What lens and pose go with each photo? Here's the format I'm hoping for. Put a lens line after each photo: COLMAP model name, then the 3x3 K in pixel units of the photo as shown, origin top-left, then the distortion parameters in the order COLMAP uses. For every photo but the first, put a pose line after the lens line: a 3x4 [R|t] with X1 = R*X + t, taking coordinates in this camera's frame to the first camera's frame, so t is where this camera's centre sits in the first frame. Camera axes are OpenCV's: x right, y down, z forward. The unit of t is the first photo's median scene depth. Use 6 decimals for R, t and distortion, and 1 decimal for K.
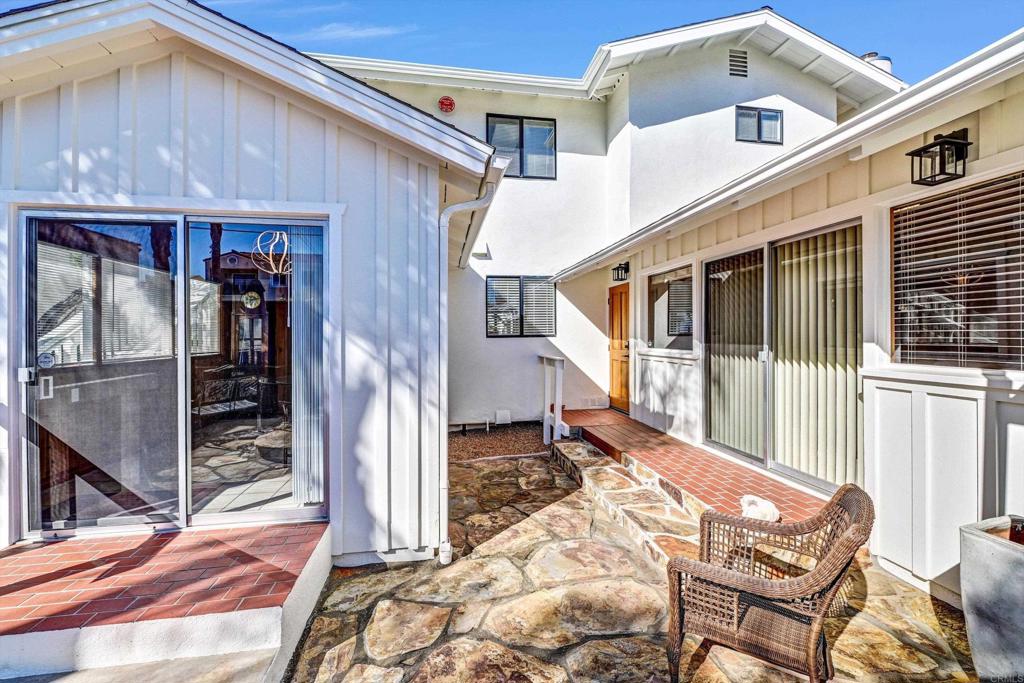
lens RADIAL K [[405.3, 0, 514.8], [0, 405.3, 338.4], [0, 0, 1]] dist [-0.008226, 0.000023]
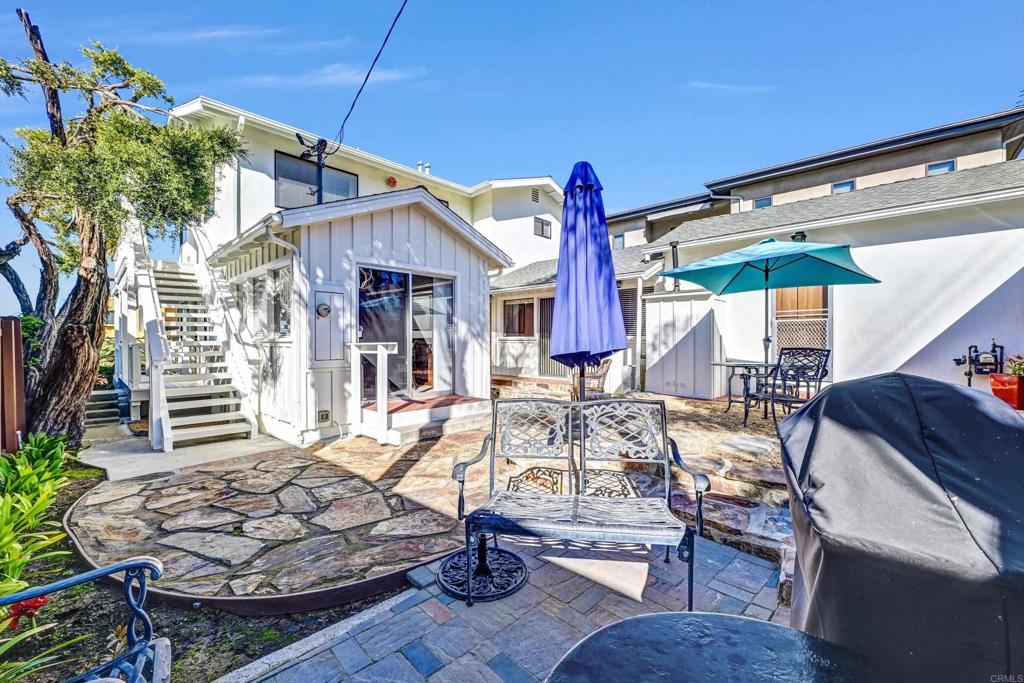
lens RADIAL K [[405.3, 0, 510.2], [0, 405.3, 345.3], [0, 0, 1]] dist [-0.008226, 0.000023]
pose [[0.812092, 0.006671, 0.583491, -0.917760], [-0.007160, 0.999973, -0.001467, 0.076851], [-0.583485, -0.002986, 0.812118, -0.715329]]
